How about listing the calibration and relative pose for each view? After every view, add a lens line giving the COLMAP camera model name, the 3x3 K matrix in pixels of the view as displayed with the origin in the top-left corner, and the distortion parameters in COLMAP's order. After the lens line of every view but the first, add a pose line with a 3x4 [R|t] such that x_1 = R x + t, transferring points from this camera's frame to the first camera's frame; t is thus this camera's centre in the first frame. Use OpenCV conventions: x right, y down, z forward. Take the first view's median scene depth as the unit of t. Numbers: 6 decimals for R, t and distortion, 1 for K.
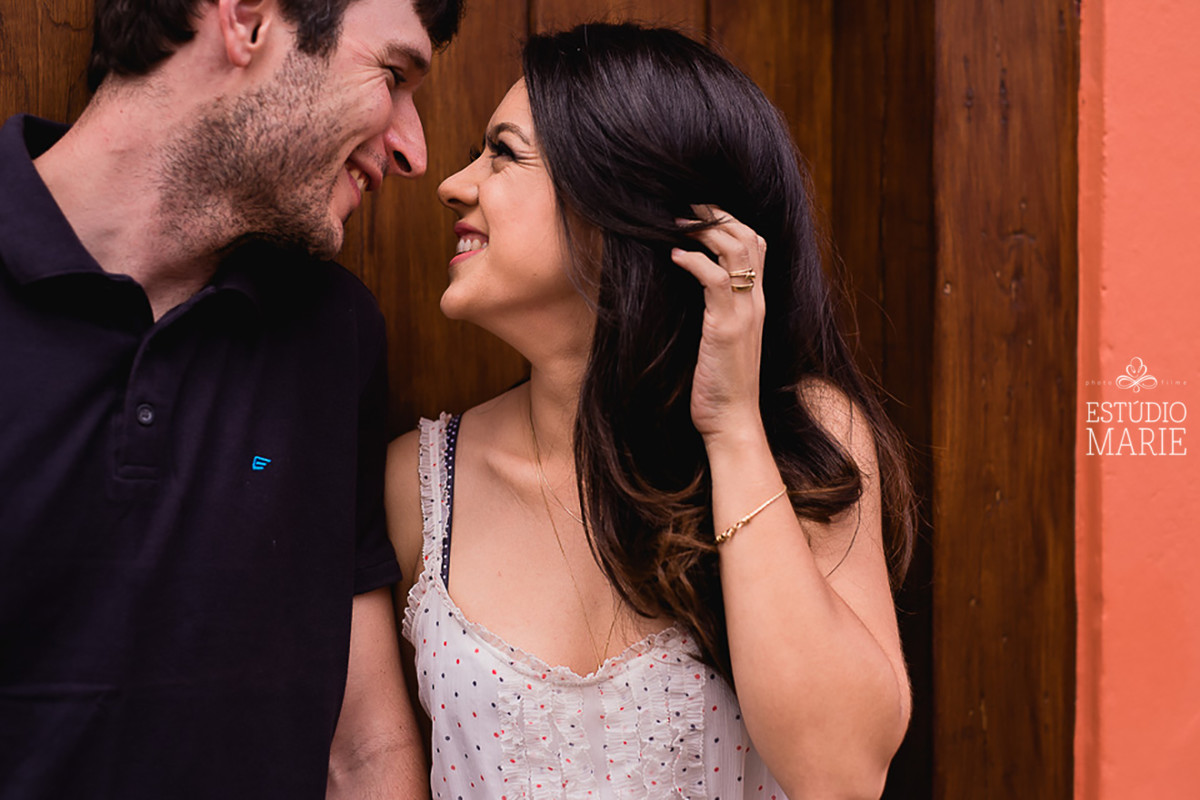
lens RADIAL K [[1819.3, 0, 600.0], [0, 1819.3, 400.0], [0, 0, 1]] dist [0.001414, -0.021685]
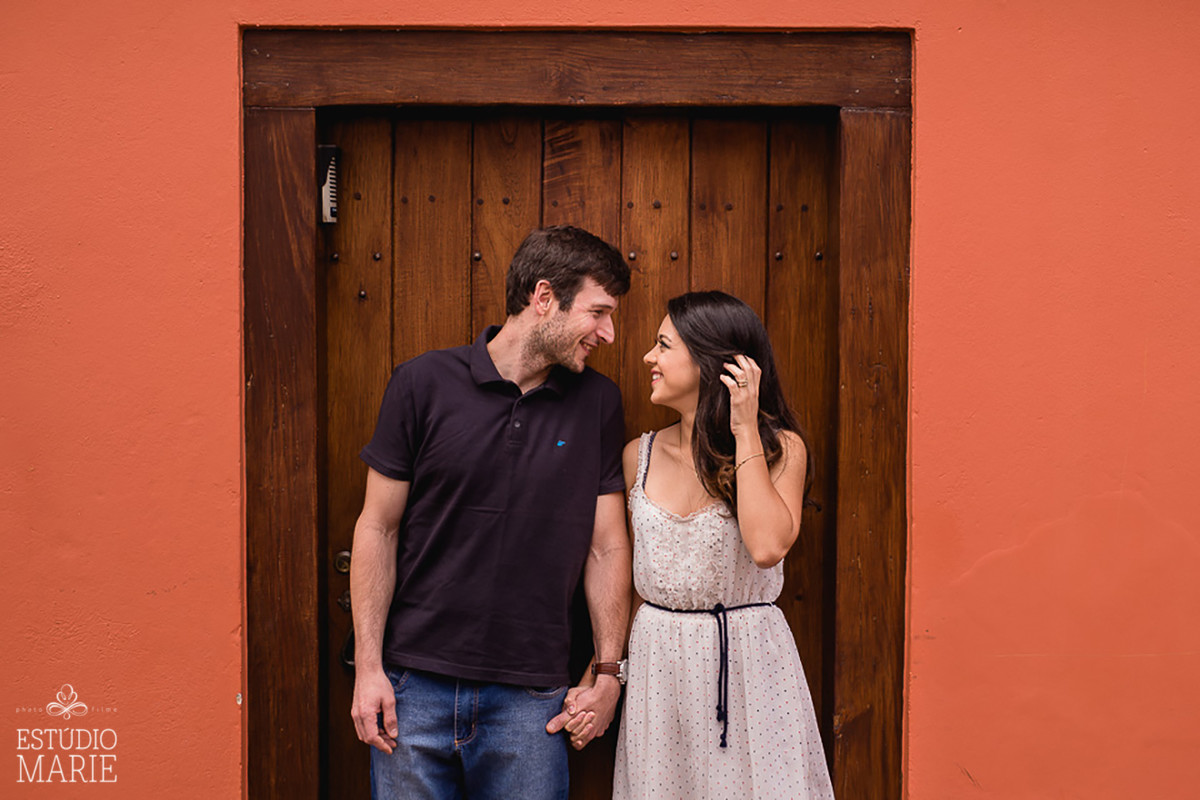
lens RADIAL K [[1819.3, 0, 600.0], [0, 1819.3, 400.0], [0, 0, 1]] dist [0.001414, -0.021685]
pose [[0.899236, 0.039683, -0.435660, 0.971847], [-0.037663, 0.999202, 0.013274, -0.063629], [0.435840, 0.004472, 0.900013, -1.367040]]
